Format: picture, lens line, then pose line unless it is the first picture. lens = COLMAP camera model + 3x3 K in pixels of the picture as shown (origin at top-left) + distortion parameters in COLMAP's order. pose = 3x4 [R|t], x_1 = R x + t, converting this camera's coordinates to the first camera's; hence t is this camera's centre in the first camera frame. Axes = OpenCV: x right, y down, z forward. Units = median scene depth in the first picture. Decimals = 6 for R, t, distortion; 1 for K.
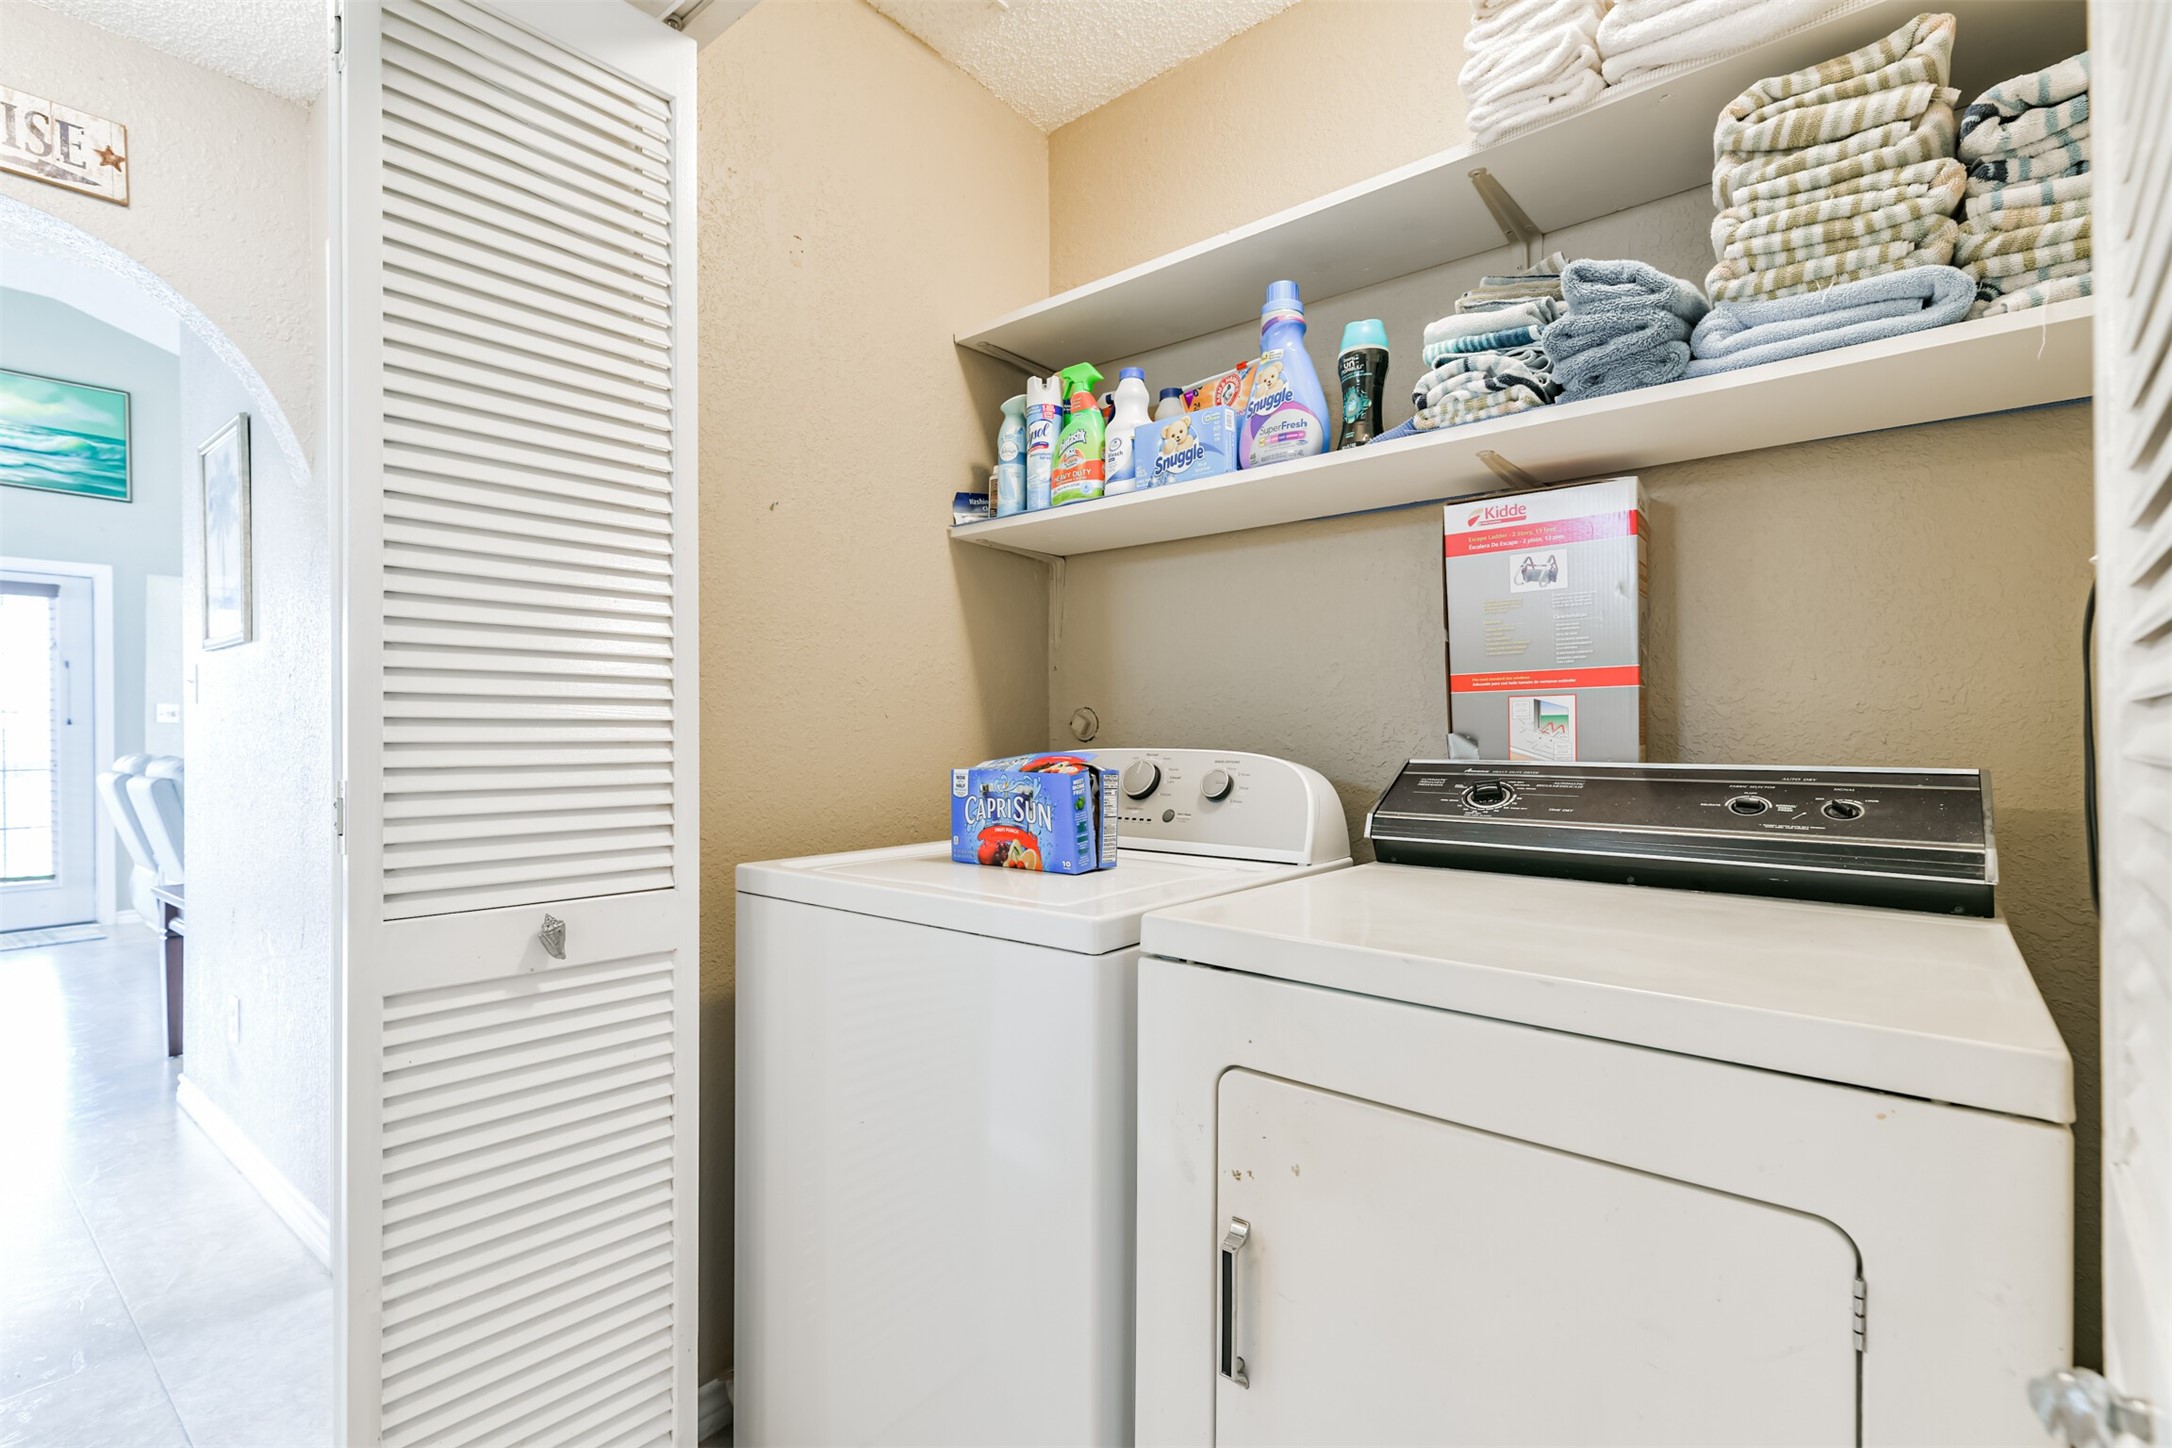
lens RADIAL K [[1001.5, 0, 1086.0], [0, 1001.5, 727.7], [0, 0, 1]] dist [0.003295, -0.000647]
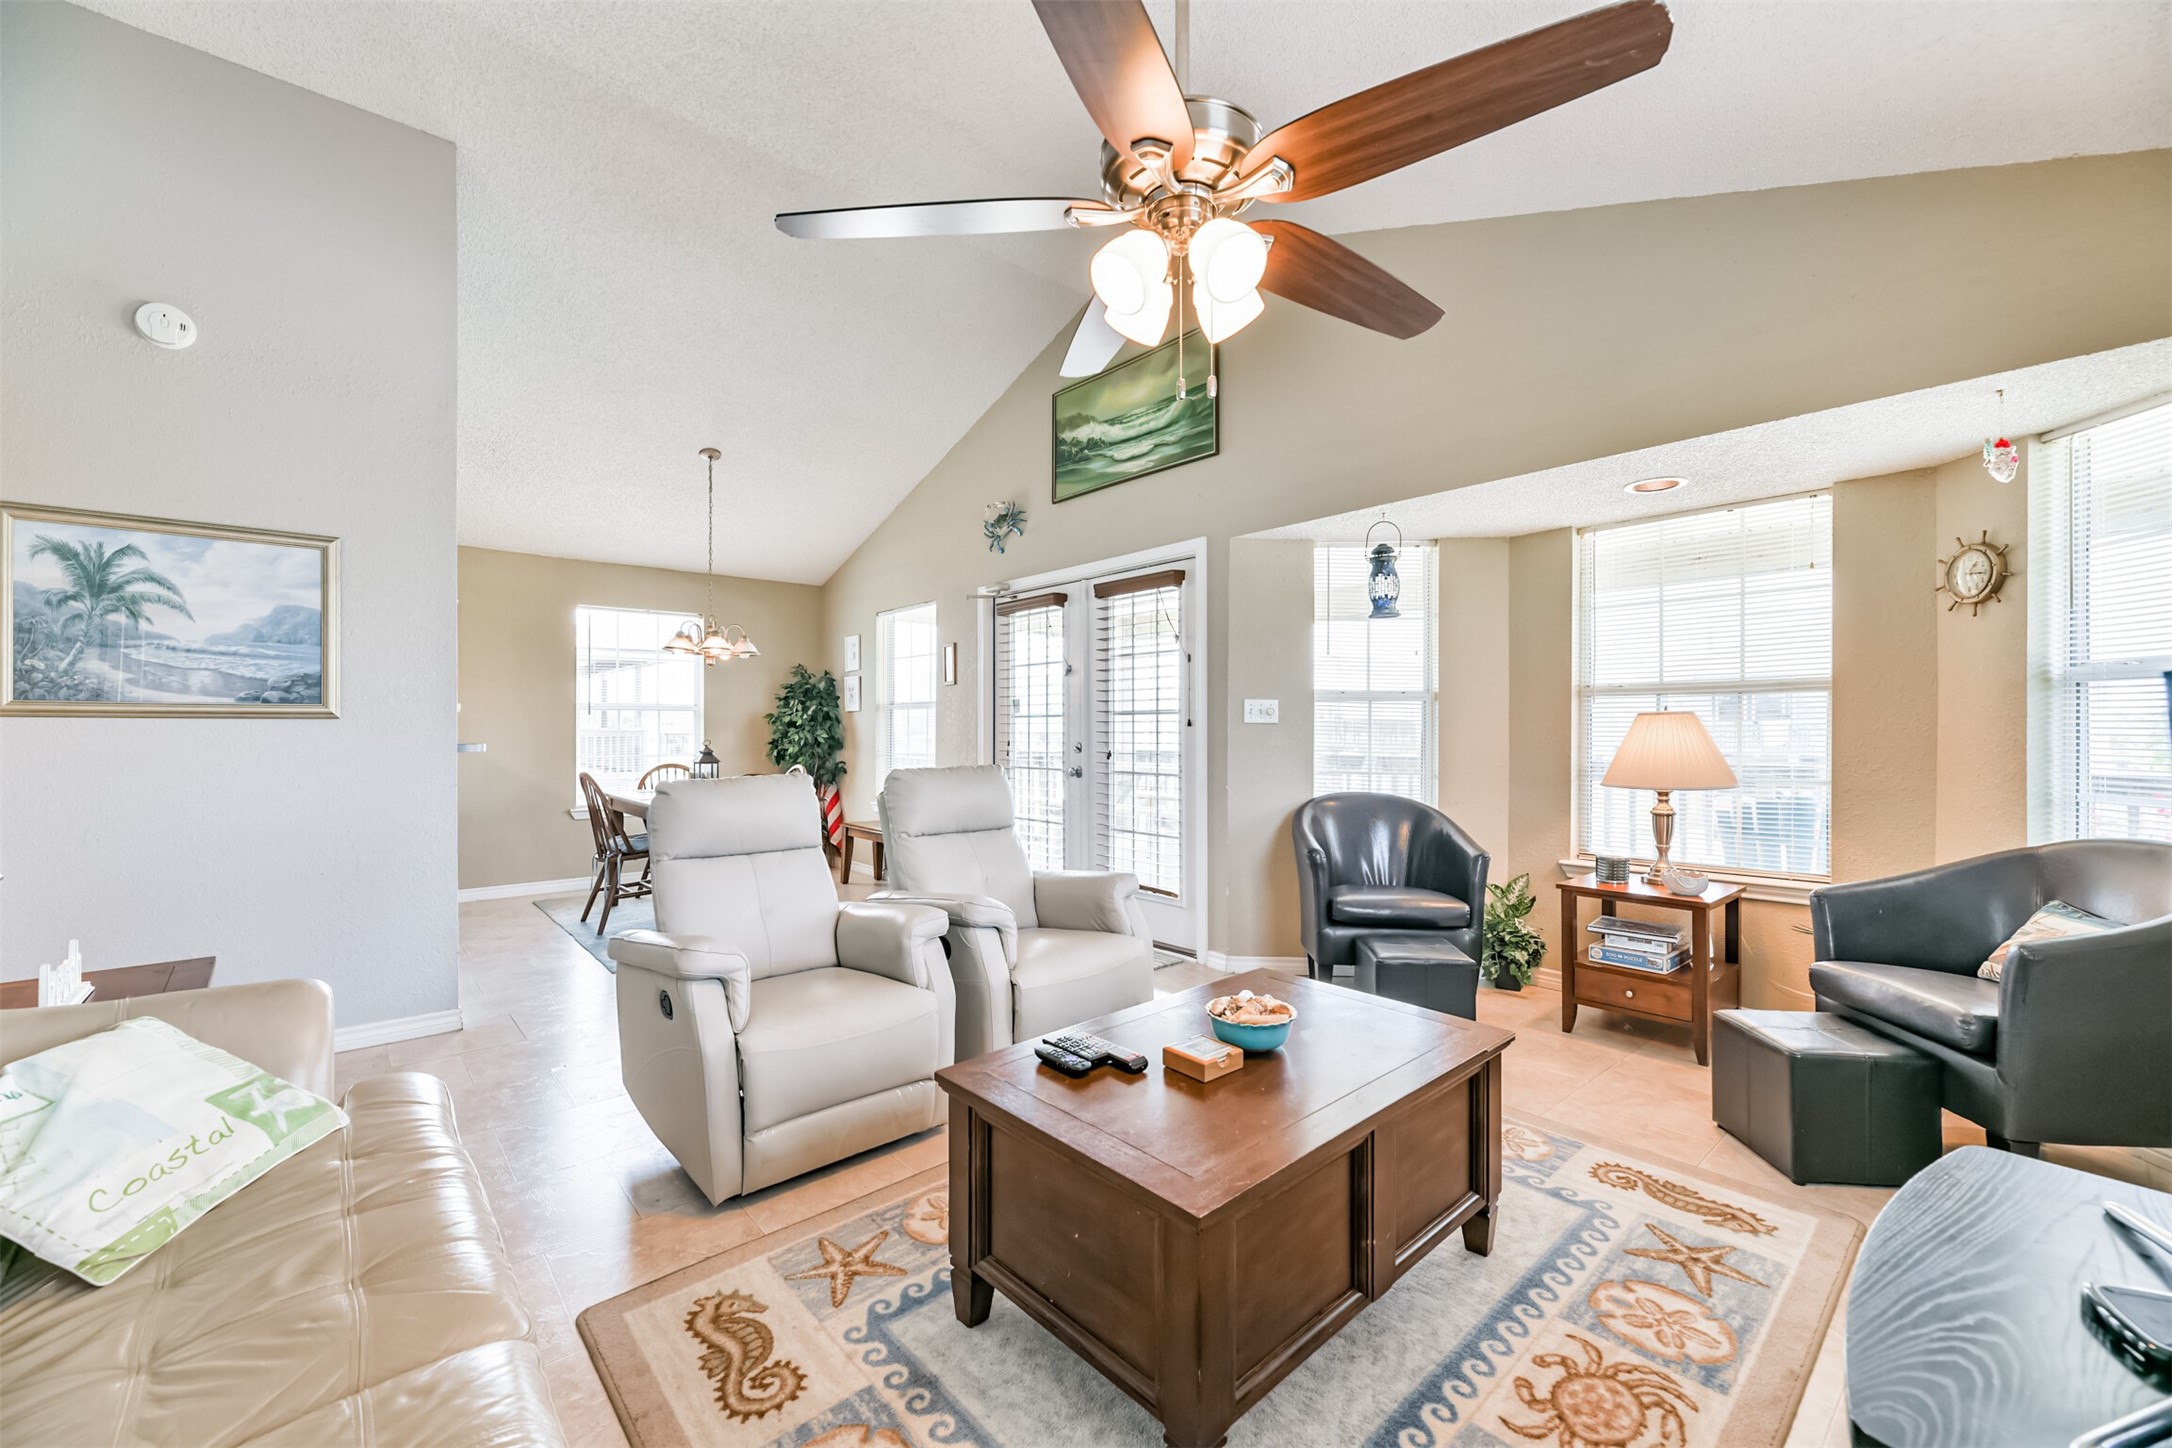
lens RADIAL K [[870.9, 0, 1091.3], [0, 870.9, 725.5], [0, 0, 1]] dist [-0.000432, -0.000181]
pose [[-0.126364, -0.000986, -0.991983, -0.232447], [-0.000967, 0.999999, -0.000871, -0.002625], [0.991983, 0.000849, -0.126365, 0.984966]]
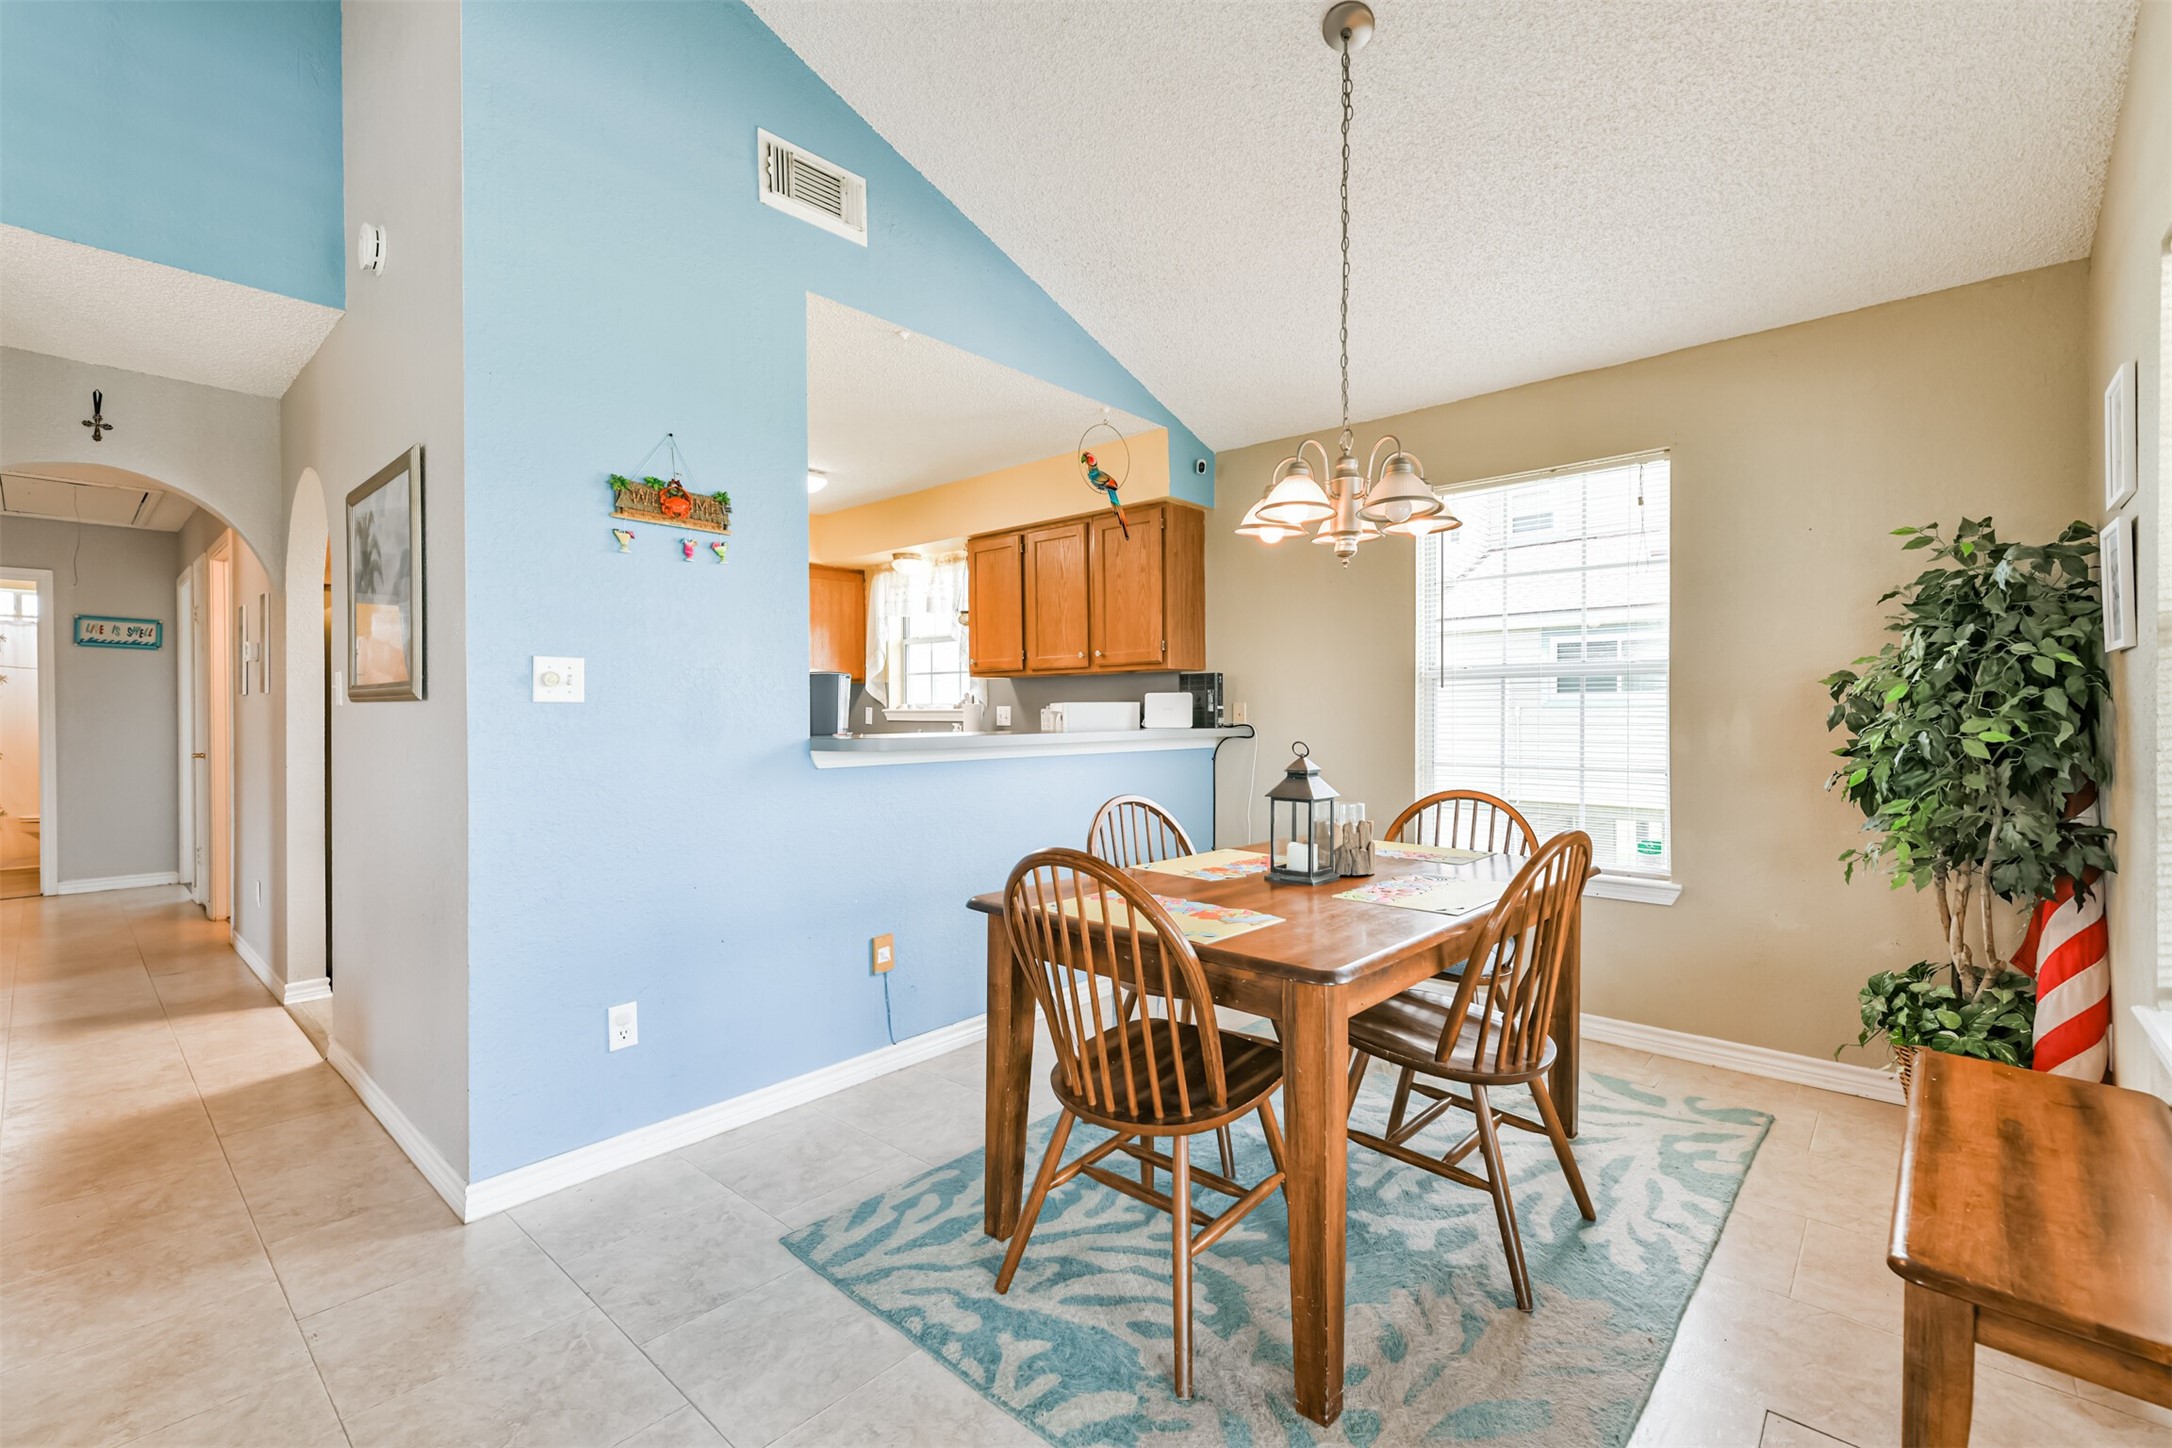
lens RADIAL K [[940.7, 0, 1089.9], [0, 940.7, 717.7], [0, 0, 1]] dist [0.004692, -0.001268]
pose [[-0.999992, 0.003622, 0.001612, -0.992920], [0.003631, 0.999977, 0.005770, -0.000958], [-0.001591, 0.005776, -0.999982, 0.865910]]
